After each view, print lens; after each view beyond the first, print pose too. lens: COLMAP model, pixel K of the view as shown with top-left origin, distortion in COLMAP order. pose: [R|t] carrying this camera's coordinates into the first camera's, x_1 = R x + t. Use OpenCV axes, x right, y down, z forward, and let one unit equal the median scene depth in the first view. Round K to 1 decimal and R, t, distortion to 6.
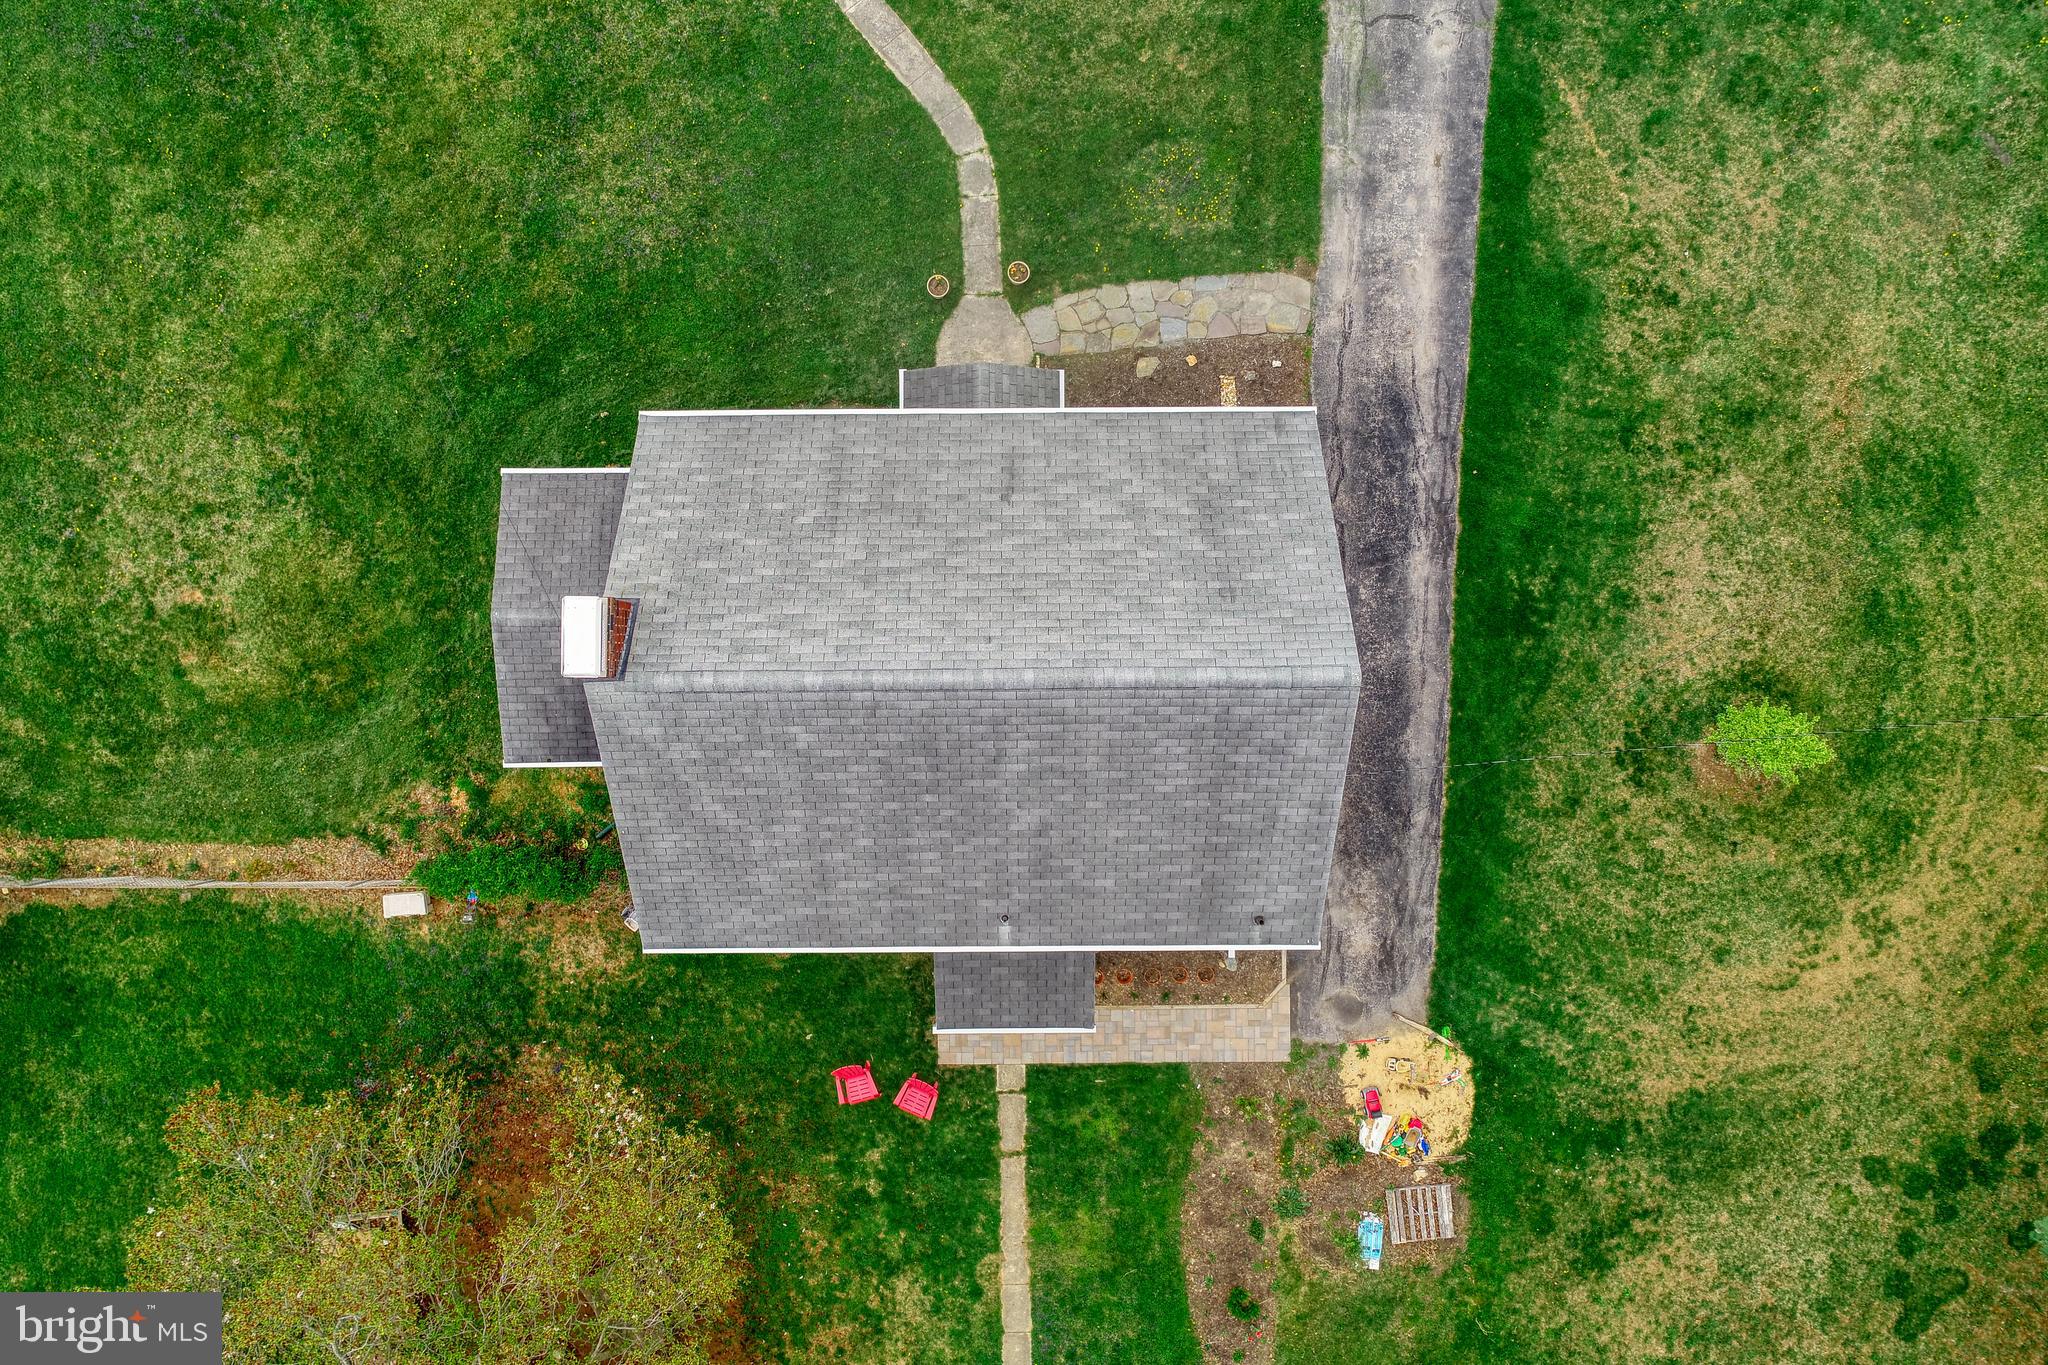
lens RADIAL K [[1409.6, 0, 1021.8], [0, 1409.6, 701.5], [0, 0, 1]] dist [0.001785, -0.002771]
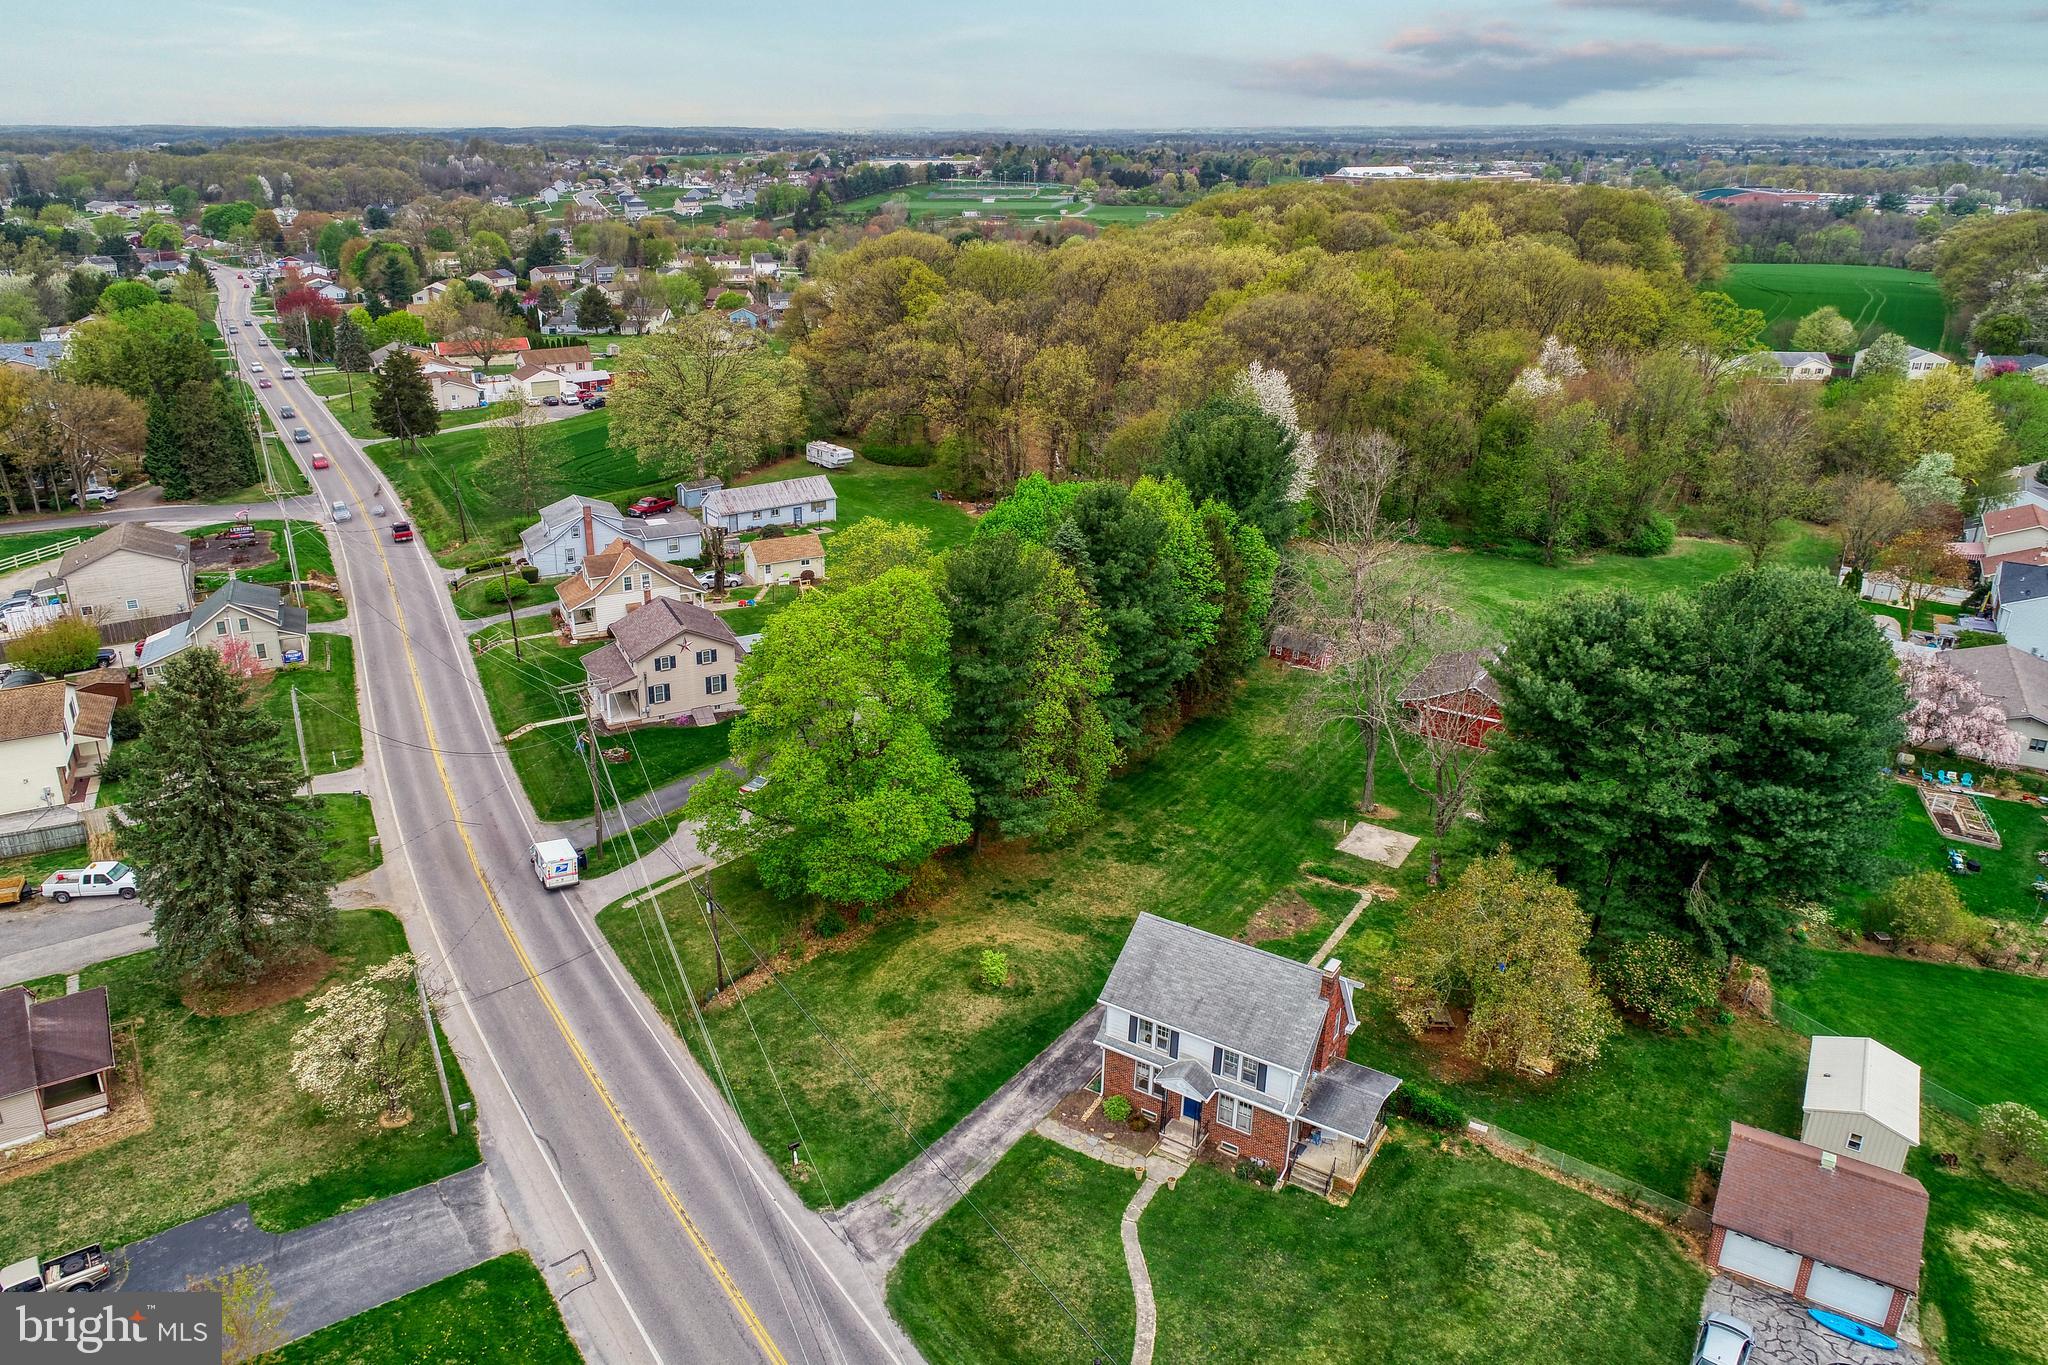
lens RADIAL K [[1370.2, 0, 1002.4], [0, 1370.2, 627.2], [0, 0, 1]] dist [-0.004096, 0.003810]
pose [[-0.832464, -0.186381, 0.521791, -0.836878], [0.554049, -0.289779, 0.780422, -1.946312], [0.005748, 0.938771, 0.344495, -0.657107]]
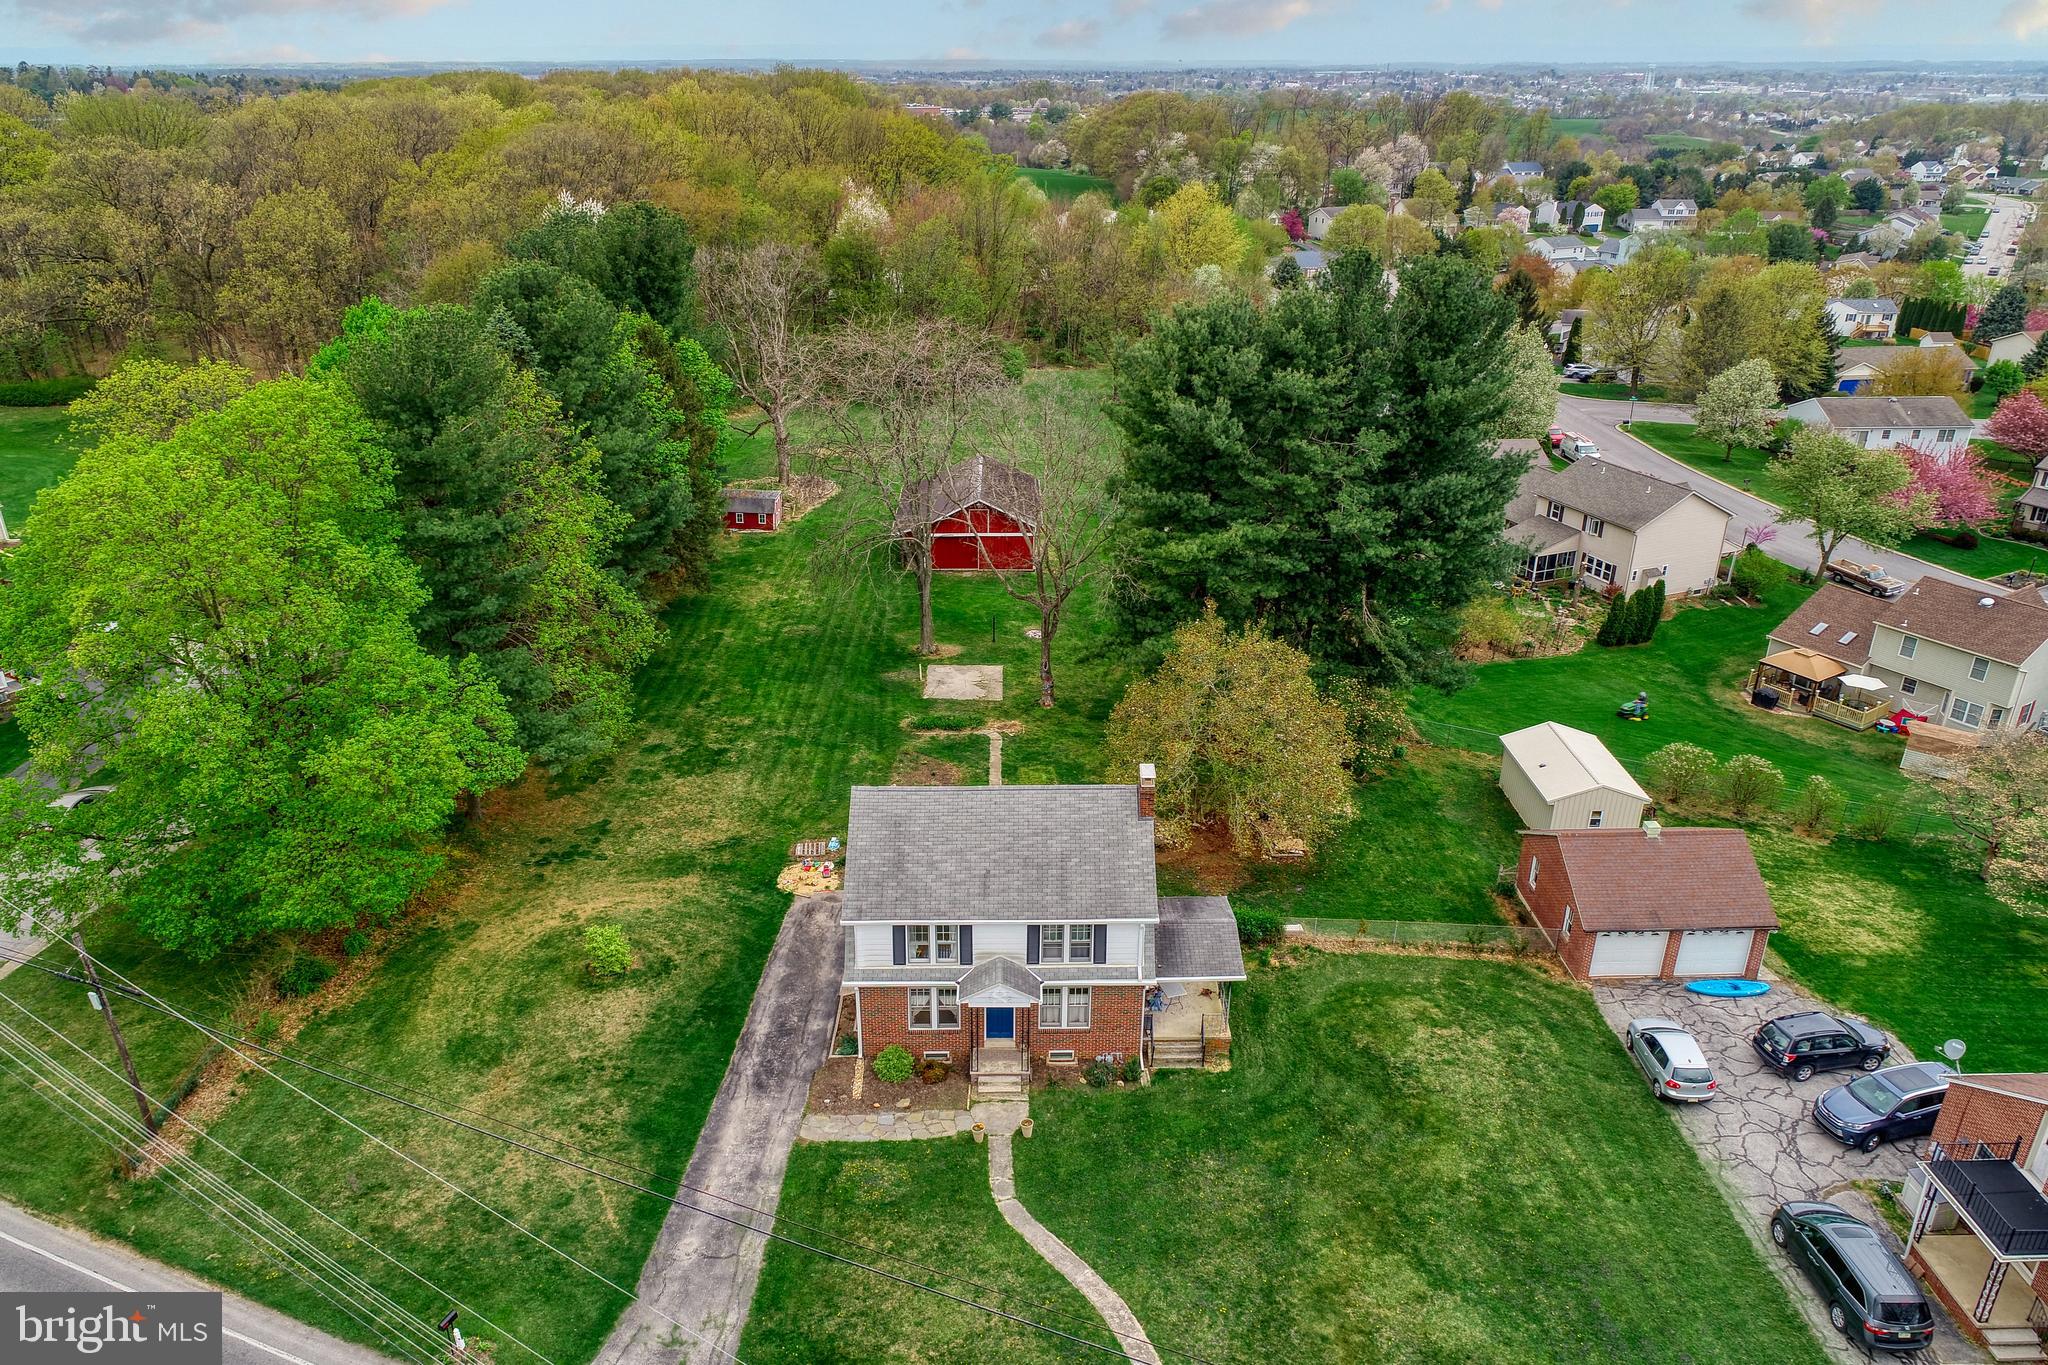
lens RADIAL K [[1409.6, 0, 1021.8], [0, 1409.6, 701.5], [0, 0, 1]] dist [0.001785, -0.002771]
pose [[-0.999993, -0.001128, 0.003505, -0.057718], [0.003655, -0.419708, 0.907652, -1.562602], [0.000447, 0.907659, 0.419709, -0.143451]]
